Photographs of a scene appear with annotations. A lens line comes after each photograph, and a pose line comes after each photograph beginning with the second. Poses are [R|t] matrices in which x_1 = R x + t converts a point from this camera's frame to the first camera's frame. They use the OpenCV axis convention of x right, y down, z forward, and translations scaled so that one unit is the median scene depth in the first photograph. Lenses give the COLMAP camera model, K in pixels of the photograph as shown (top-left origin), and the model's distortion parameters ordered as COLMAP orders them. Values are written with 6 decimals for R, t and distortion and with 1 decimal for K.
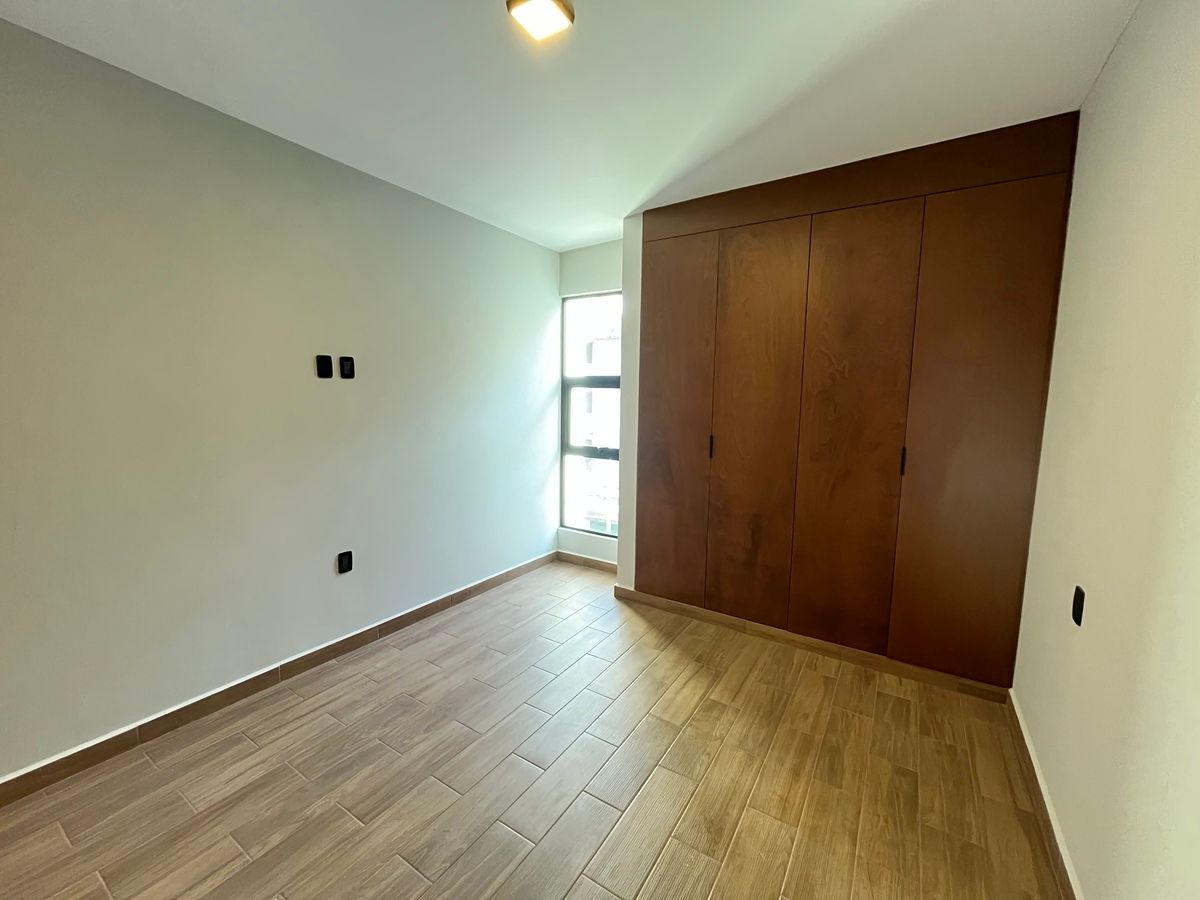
lens RADIAL K [[487.0, 0, 600.3], [0, 487.0, 451.3], [0, 0, 1]] dist [-0.002127, -0.000299]
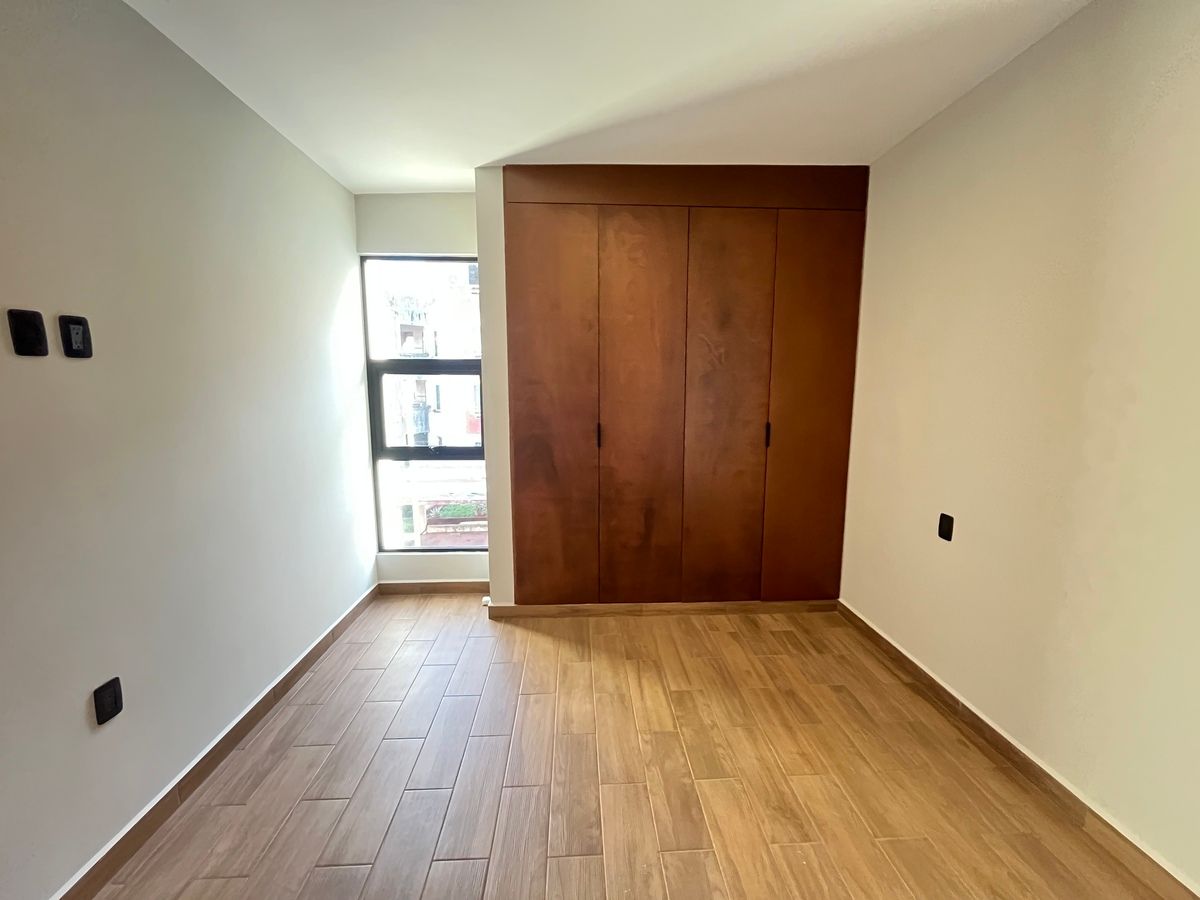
lens RADIAL K [[487.0, 0, 600.3], [0, 487.0, 451.3], [0, 0, 1]] dist [-0.002127, -0.000299]
pose [[0.814858, -0.095816, 0.571687, -0.331015], [0.079654, 0.995397, 0.053295, -0.029791], [-0.574162, 0.002109, 0.818739, 0.225658]]
